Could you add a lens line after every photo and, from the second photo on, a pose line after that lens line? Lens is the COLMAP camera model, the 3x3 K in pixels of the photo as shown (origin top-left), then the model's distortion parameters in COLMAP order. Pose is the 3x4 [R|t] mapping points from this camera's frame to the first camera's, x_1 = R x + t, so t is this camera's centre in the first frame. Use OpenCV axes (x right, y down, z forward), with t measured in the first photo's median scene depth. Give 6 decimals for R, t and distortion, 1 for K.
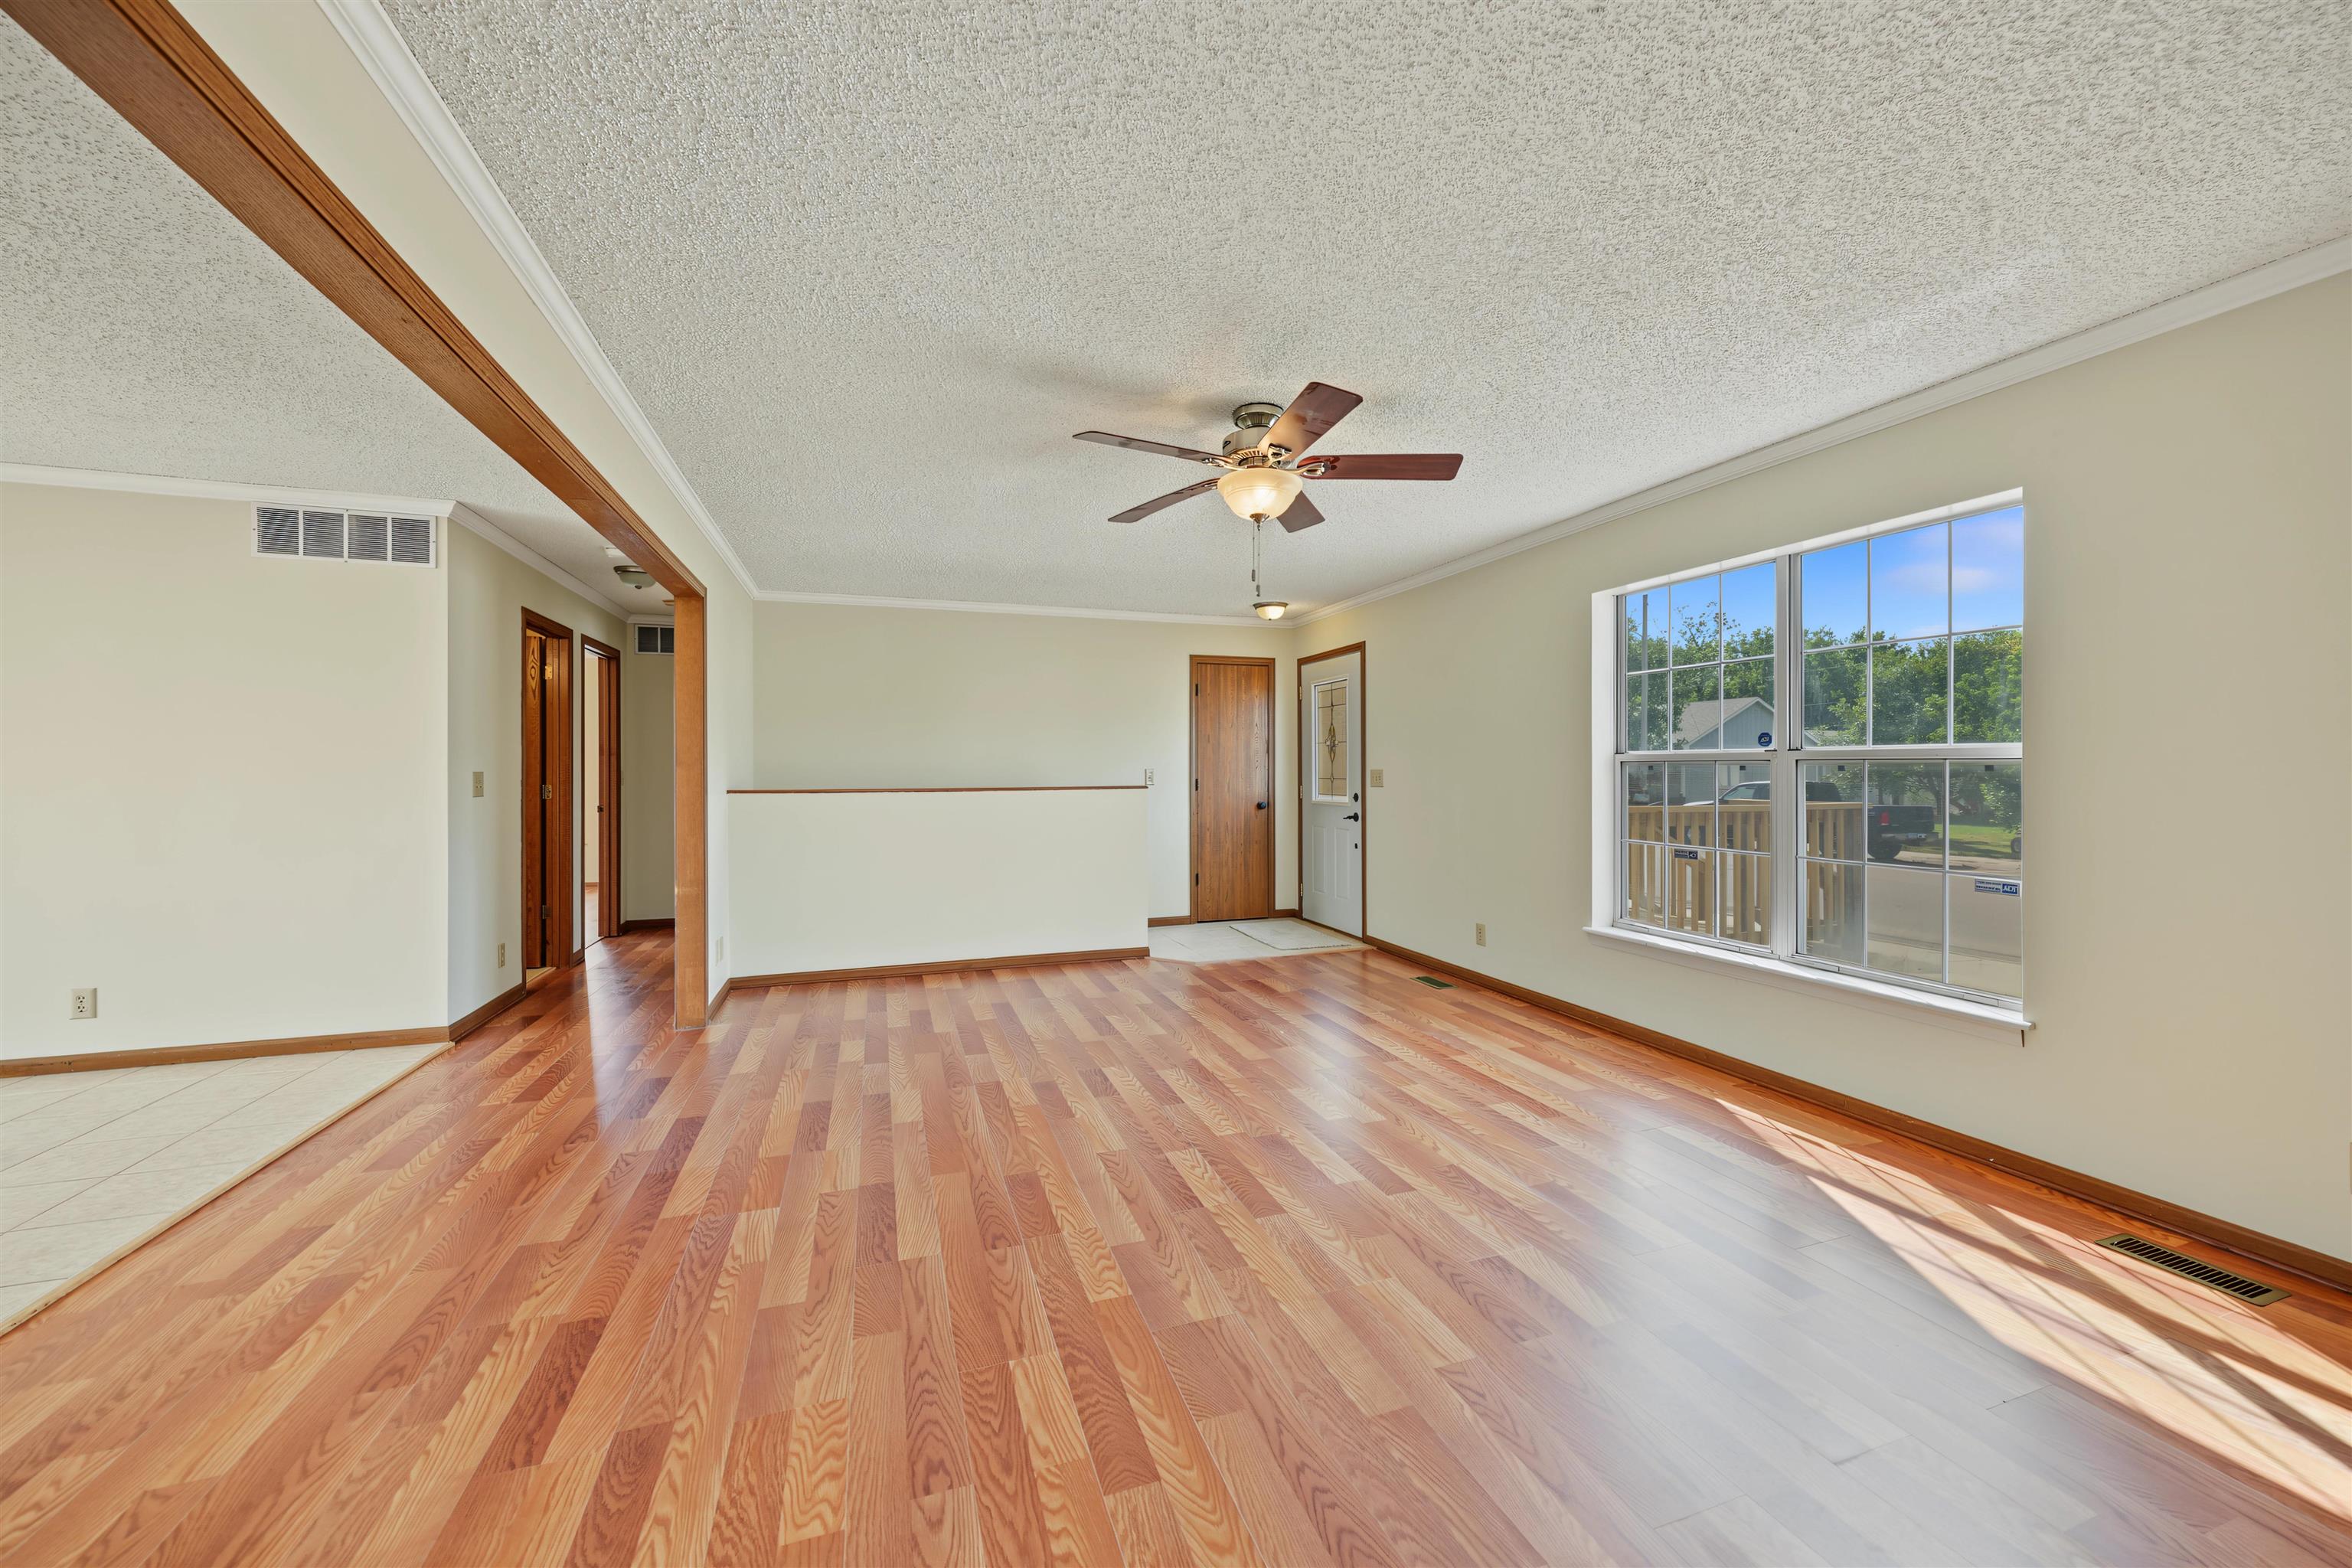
lens RADIAL K [[885.2, 0, 1177.6], [0, 885.2, 774.9], [0, 0, 1]] dist [0.003344, 0.000082]
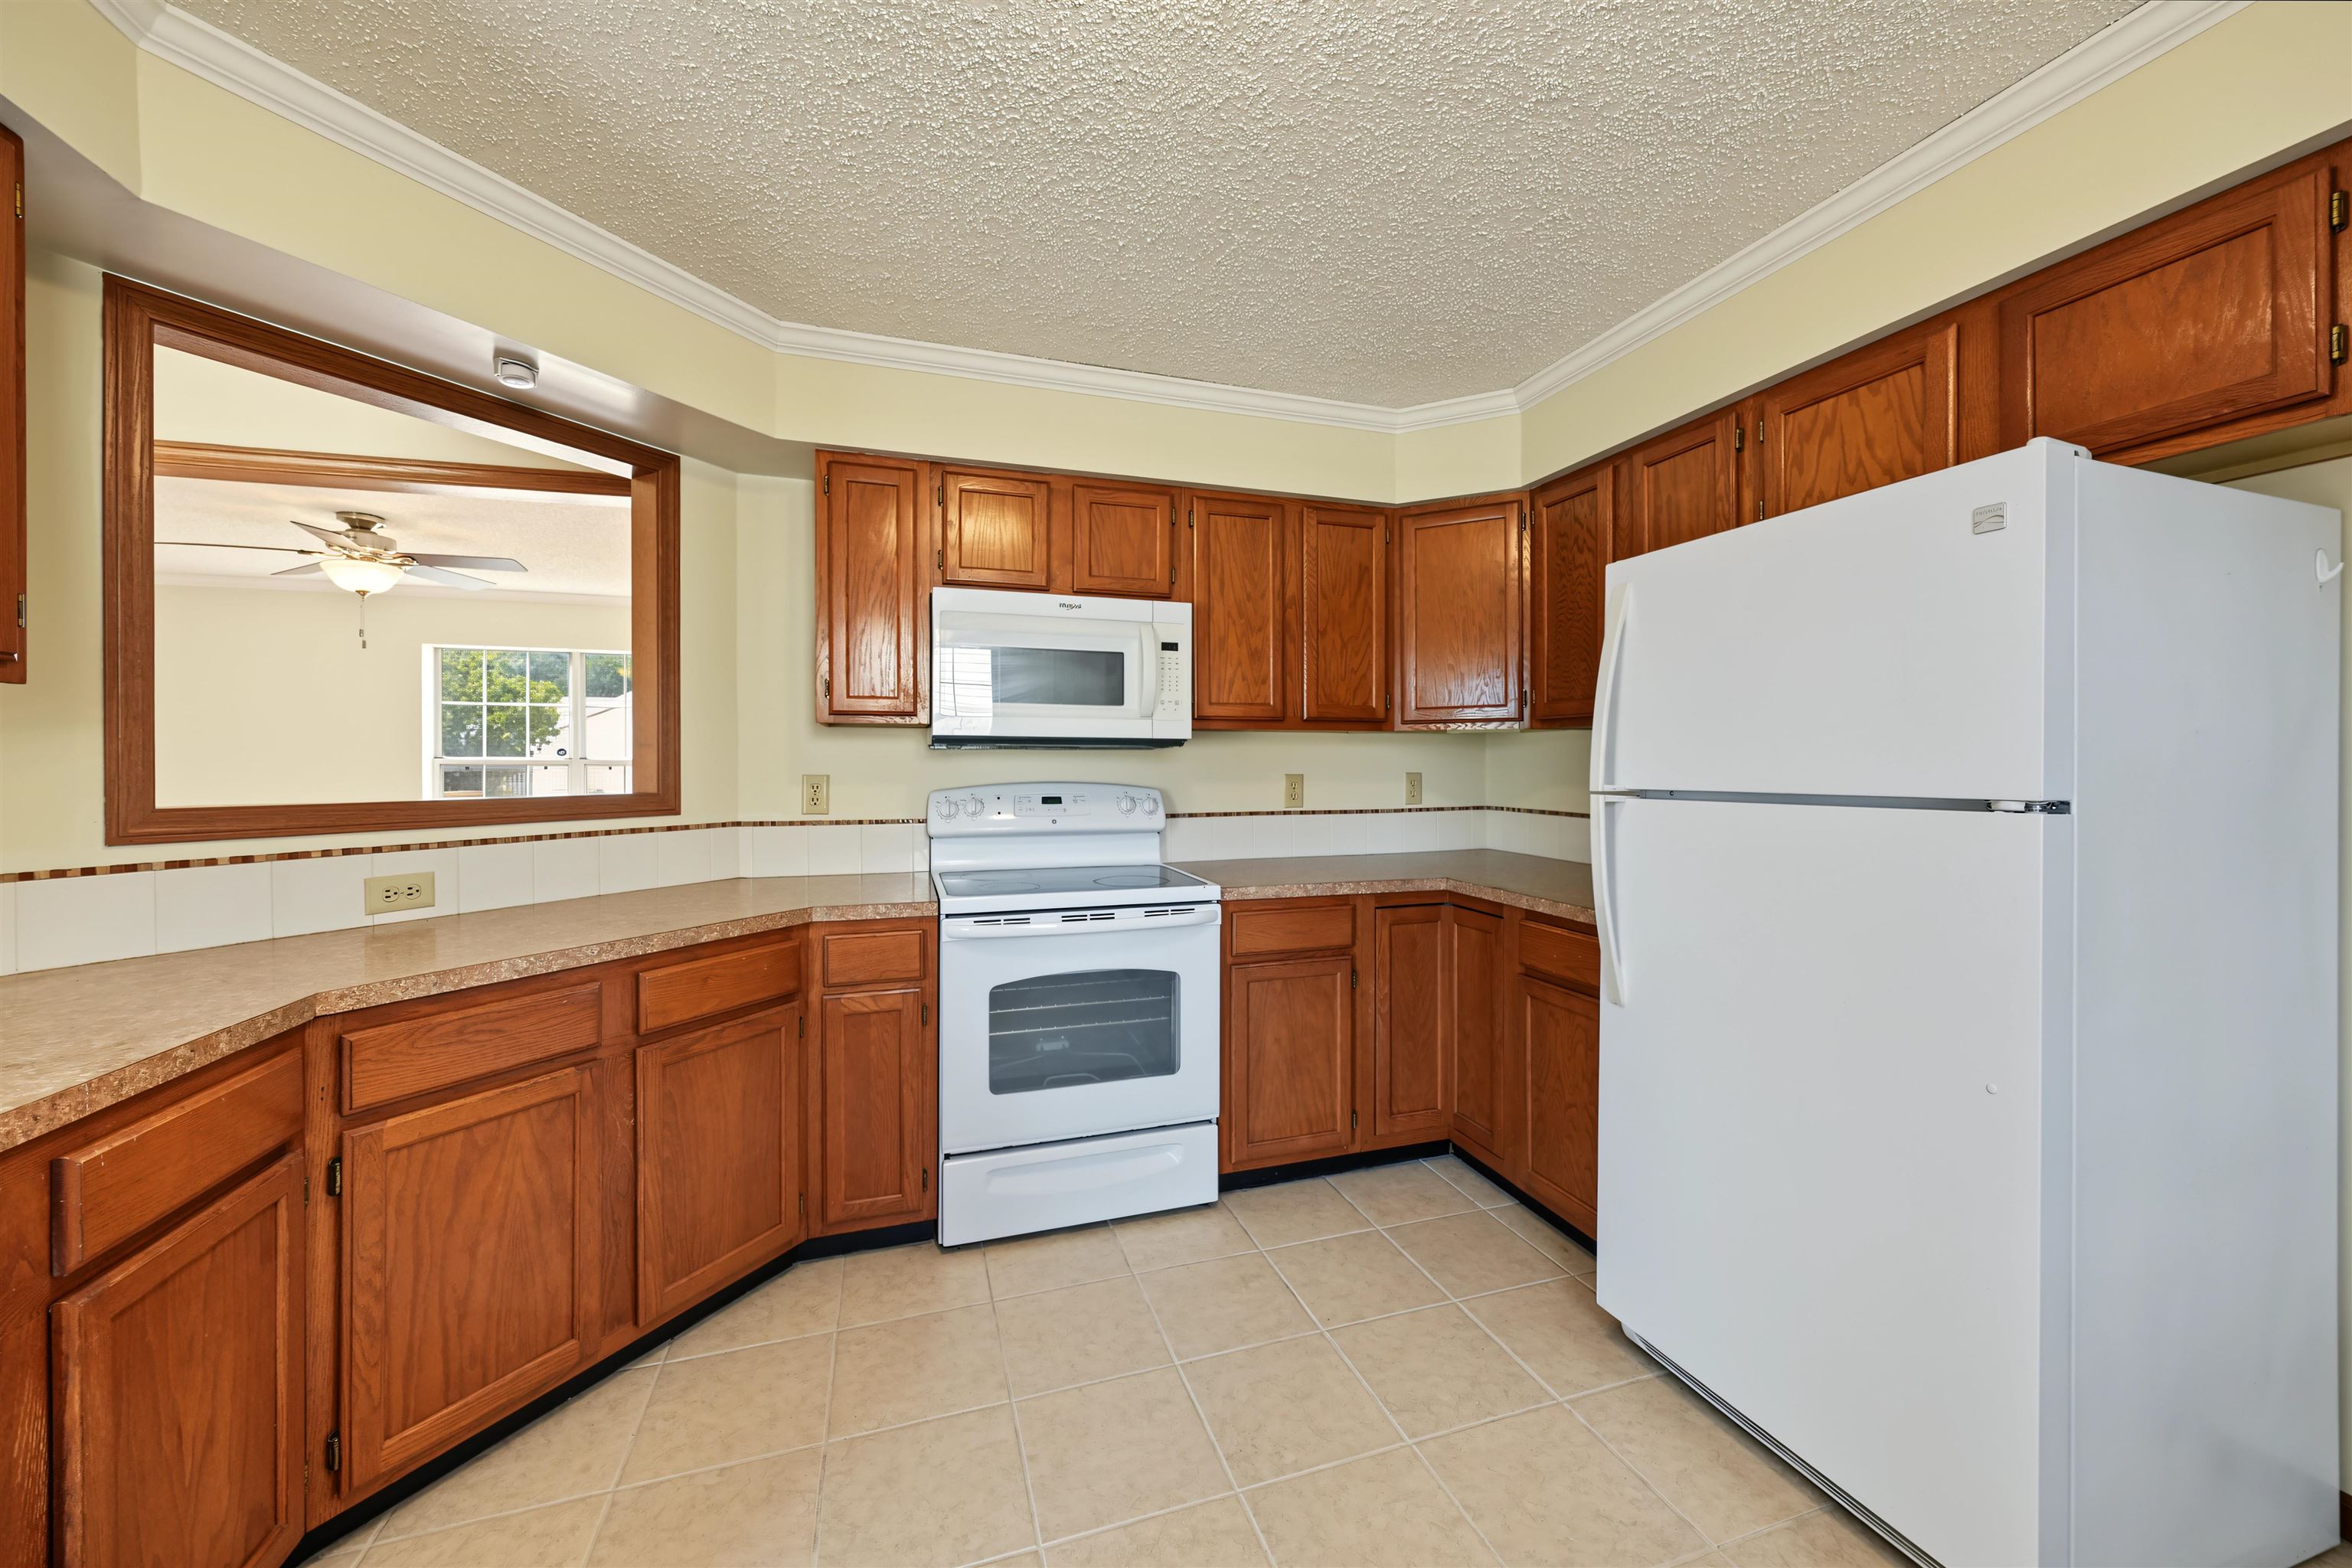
lens RADIAL K [[876.2, 0, 1178.2], [0, 876.2, 764.2], [0, 0, 1]] dist [0.000856, 0.000070]
pose [[0.018455, -0.001147, 0.999829, -1.081357], [0.003759, 0.999992, 0.001078, -0.012165], [-0.999823, 0.003738, 0.018459, -0.267615]]
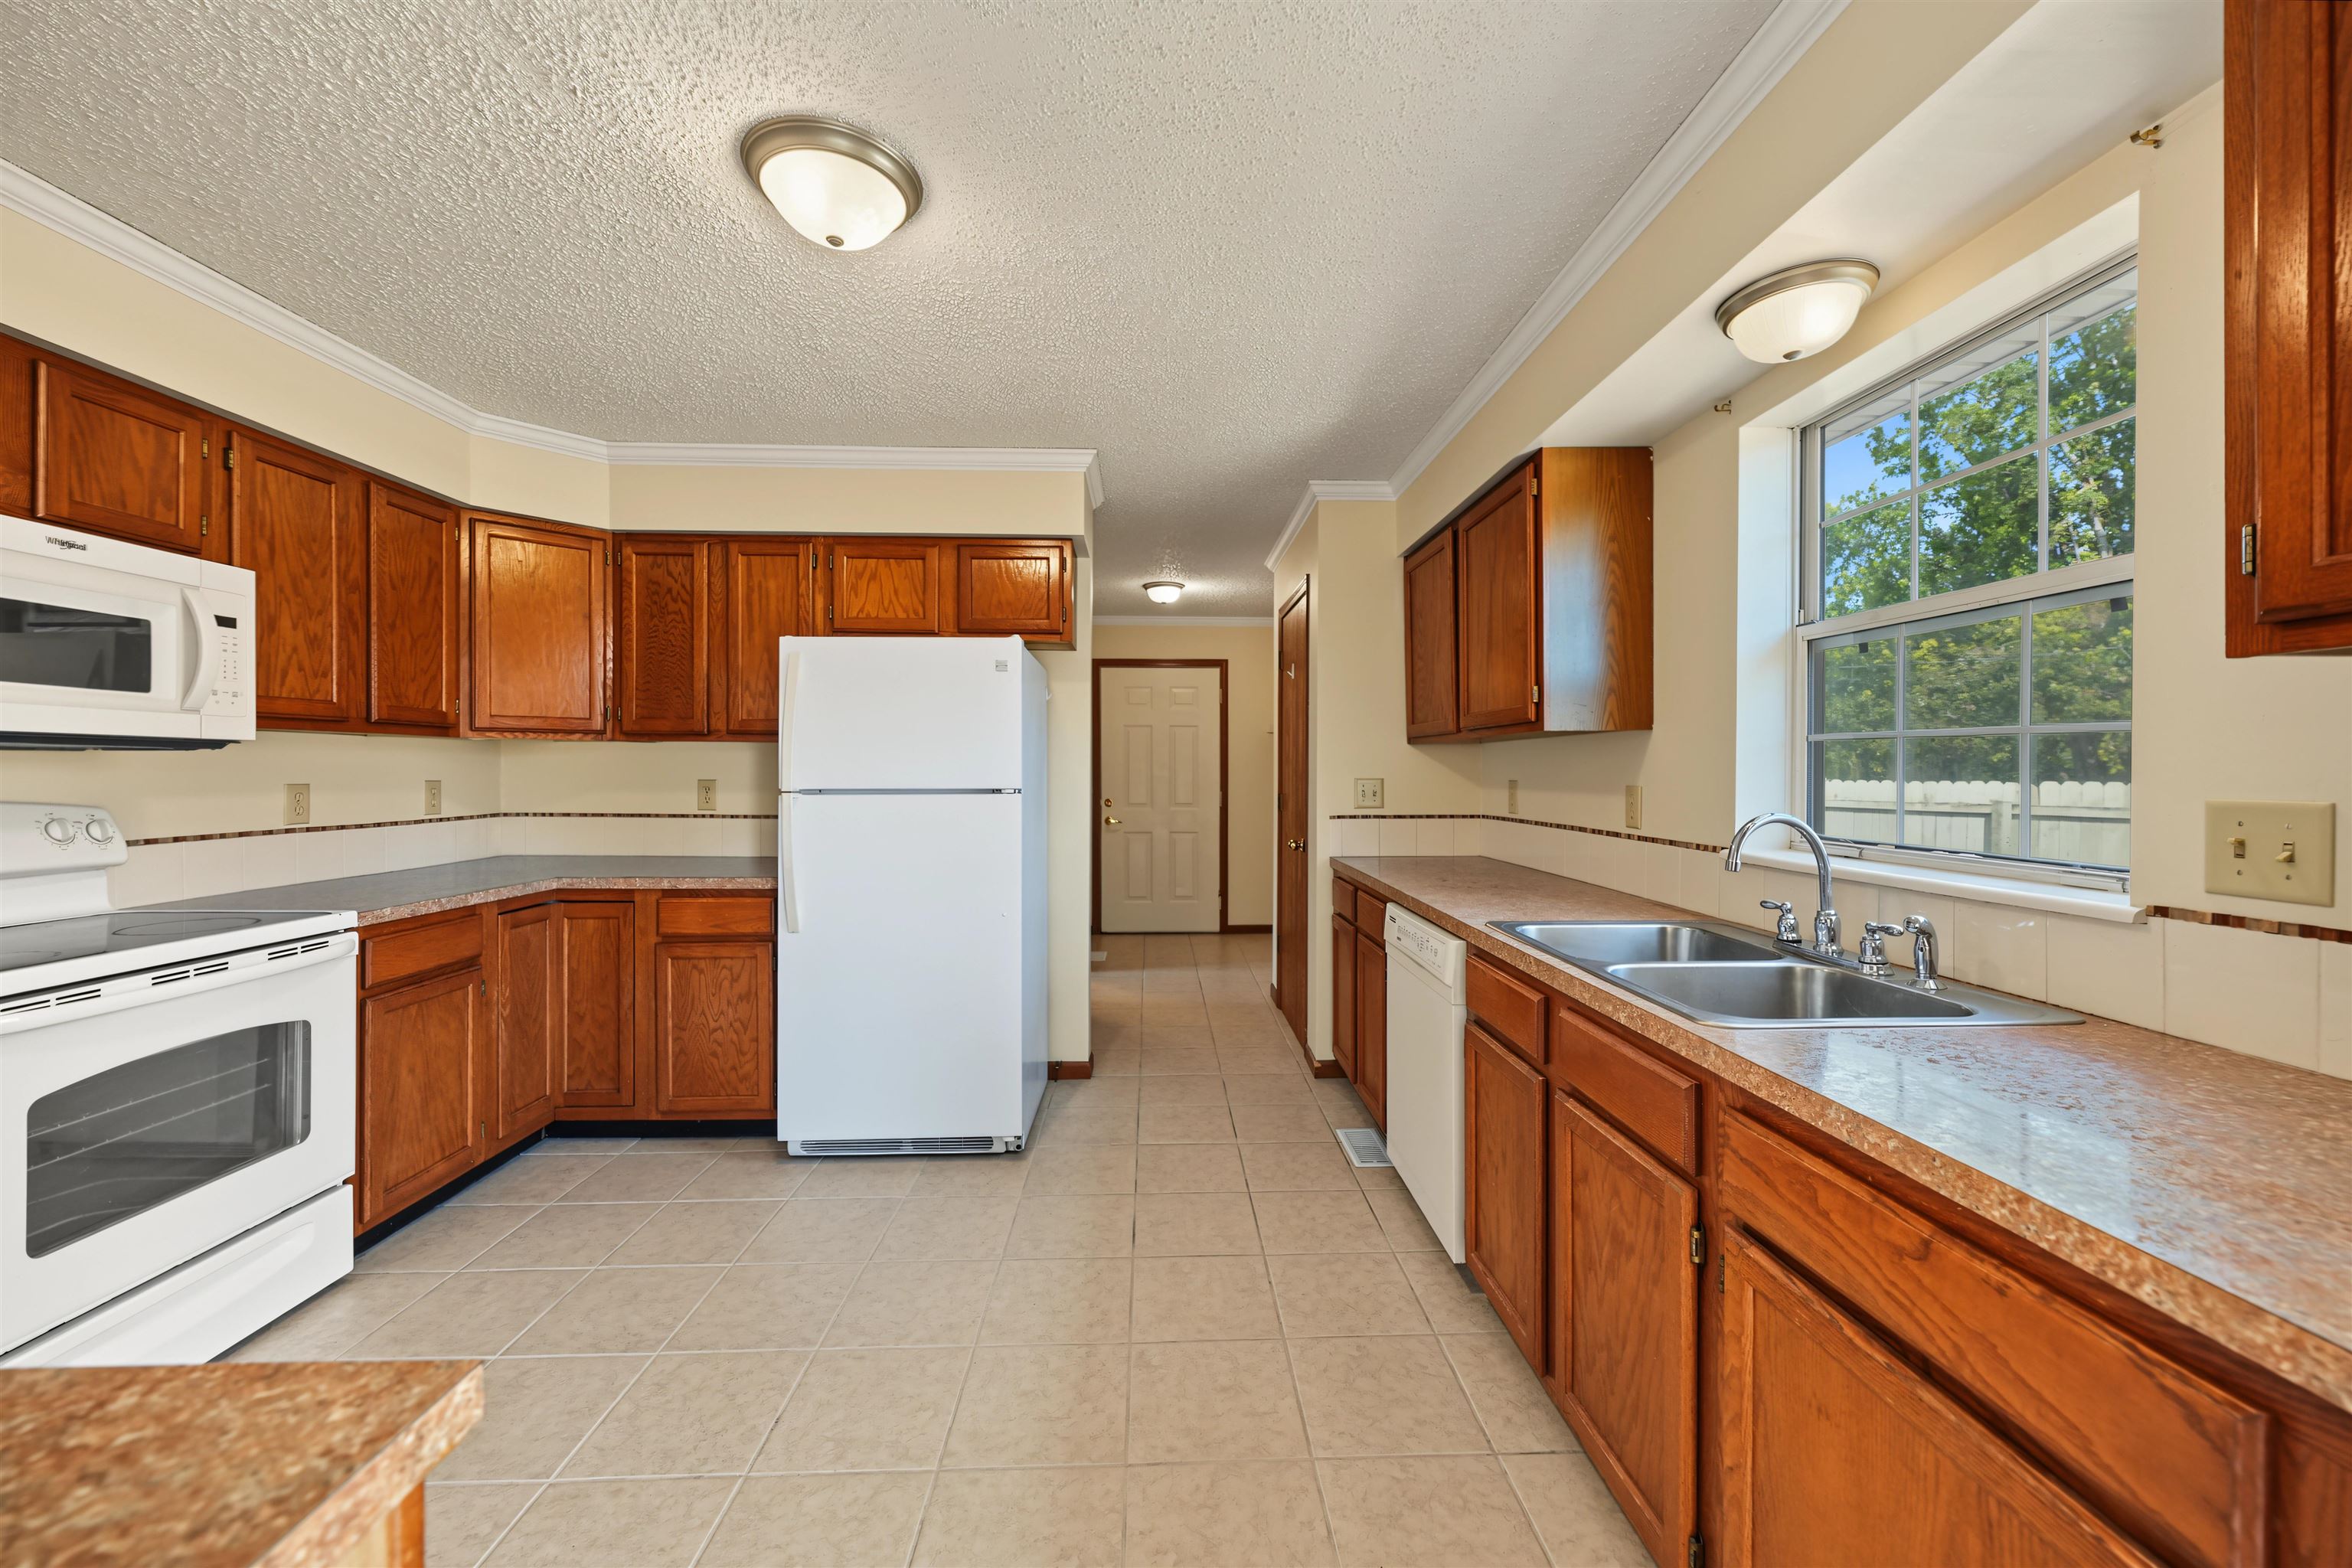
lens RADIAL K [[880.1, 0, 1179.3], [0, 880.1, 772.6], [0, 0, 1]] dist [-0.001412, 0.000311]
pose [[-0.955497, -0.003710, 0.294979, -1.115130], [-0.001971, 0.999979, 0.006193, -0.016134], [-0.294996, 0.005336, -0.955484, 0.130545]]
